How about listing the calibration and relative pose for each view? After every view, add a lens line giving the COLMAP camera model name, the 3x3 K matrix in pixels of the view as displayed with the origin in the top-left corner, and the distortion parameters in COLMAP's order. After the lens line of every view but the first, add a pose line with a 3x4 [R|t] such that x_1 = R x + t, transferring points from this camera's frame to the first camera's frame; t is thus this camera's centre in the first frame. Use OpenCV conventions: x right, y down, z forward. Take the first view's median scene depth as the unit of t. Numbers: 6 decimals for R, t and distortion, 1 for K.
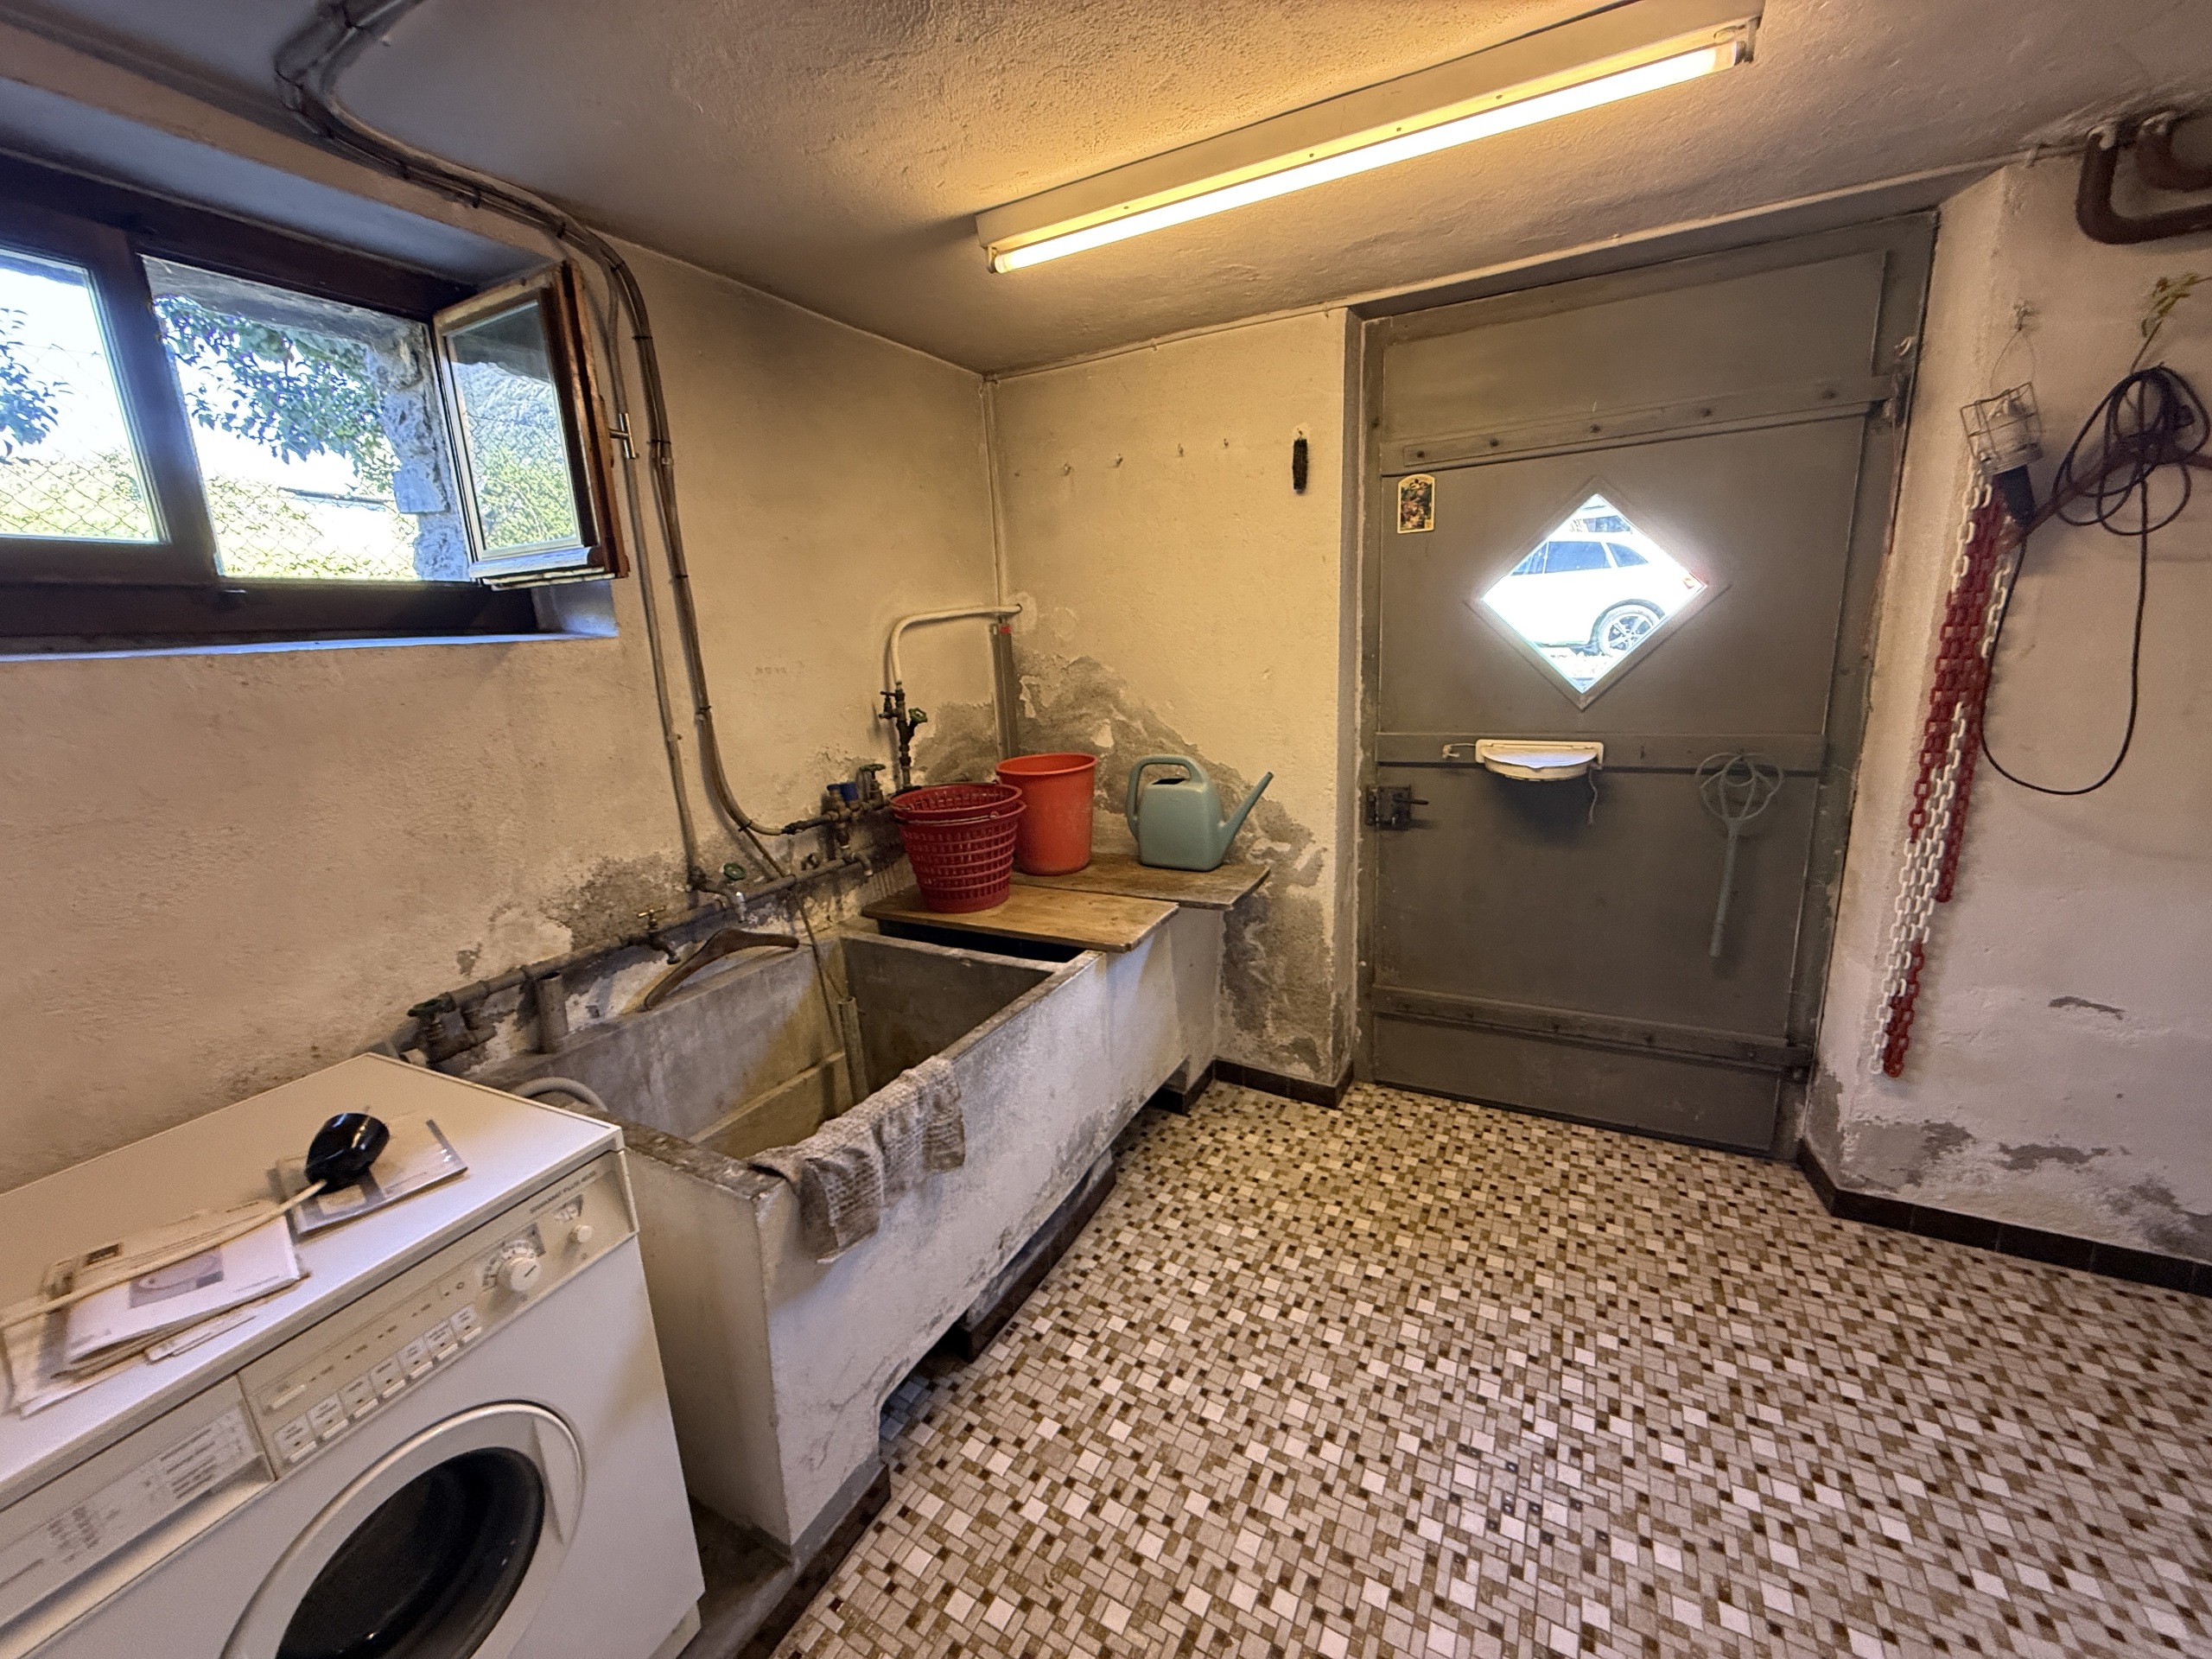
lens RADIAL K [[883.6, 0, 1097.8], [0, 883.6, 829.9], [0, 0, 1]] dist [0.000322, 0.000231]
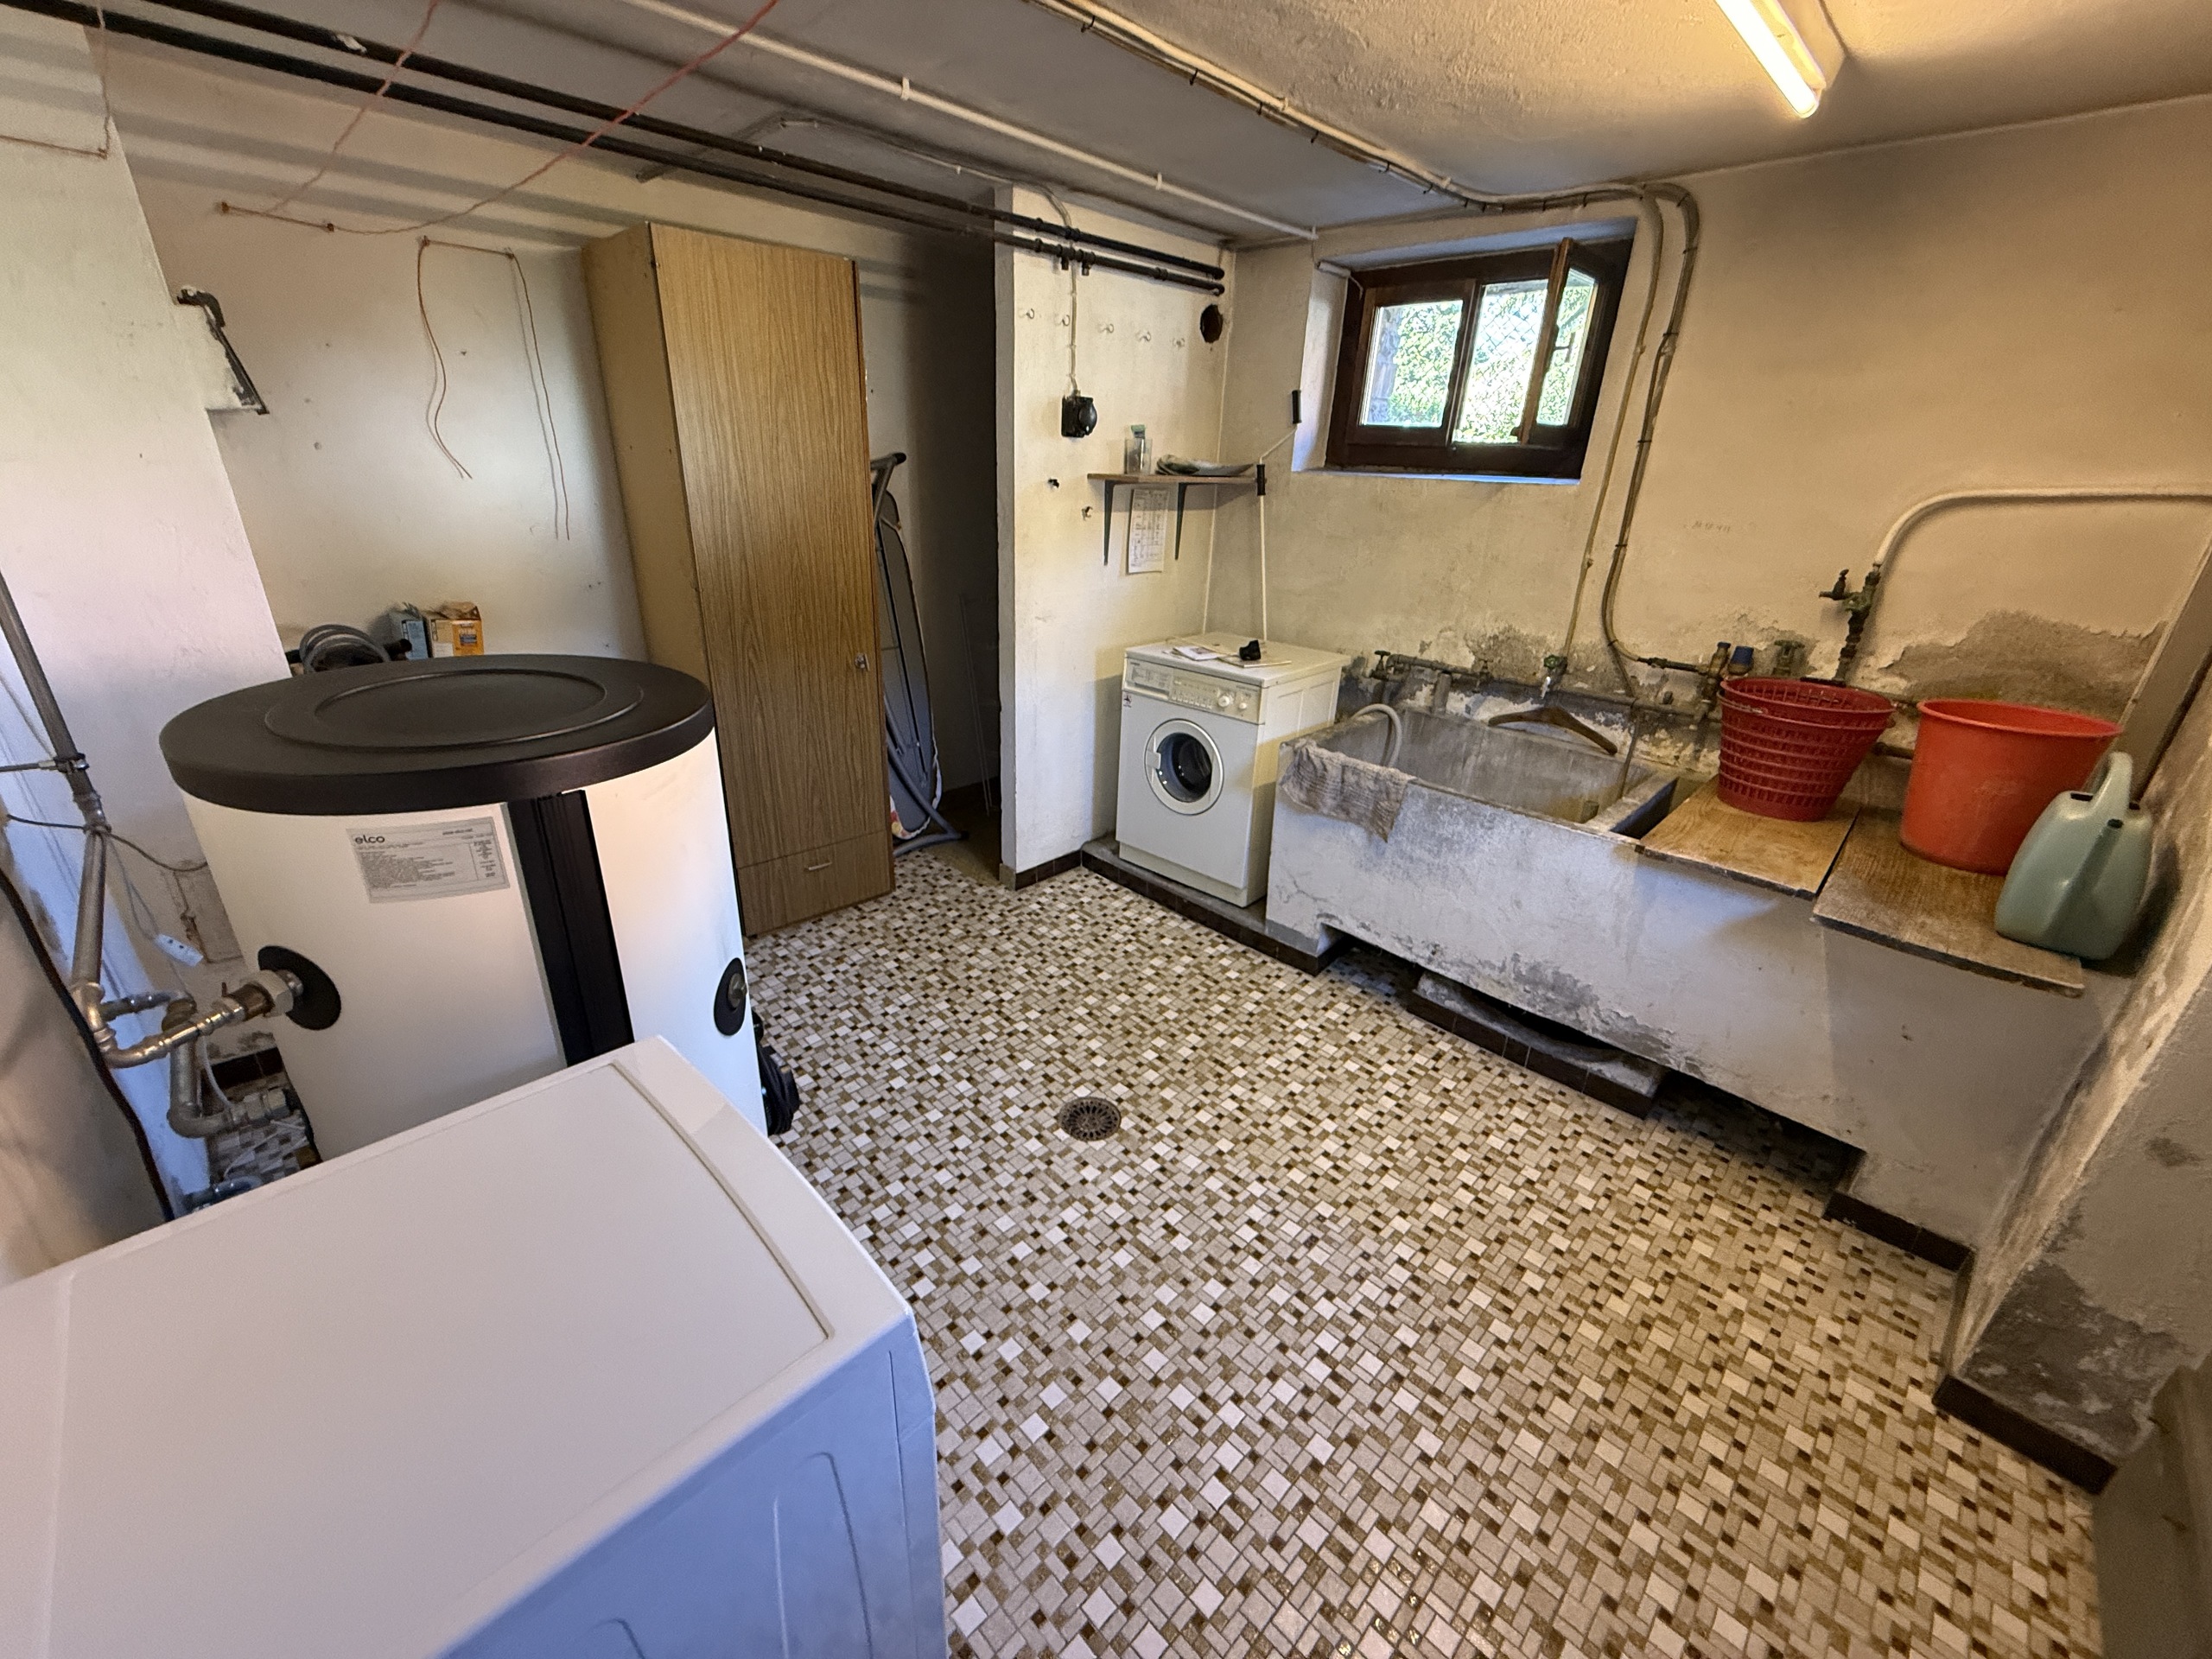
lens RADIAL K [[883.6, 0, 1098.9], [0, 883.6, 833.0], [0, 0, 1]] dist [0.000322, 0.000231]
pose [[-0.295163, 0.406310, -0.864749, 1.124234], [-0.238378, 0.845135, 0.478459, -0.222291], [0.925232, 0.347361, -0.152597, 0.626393]]
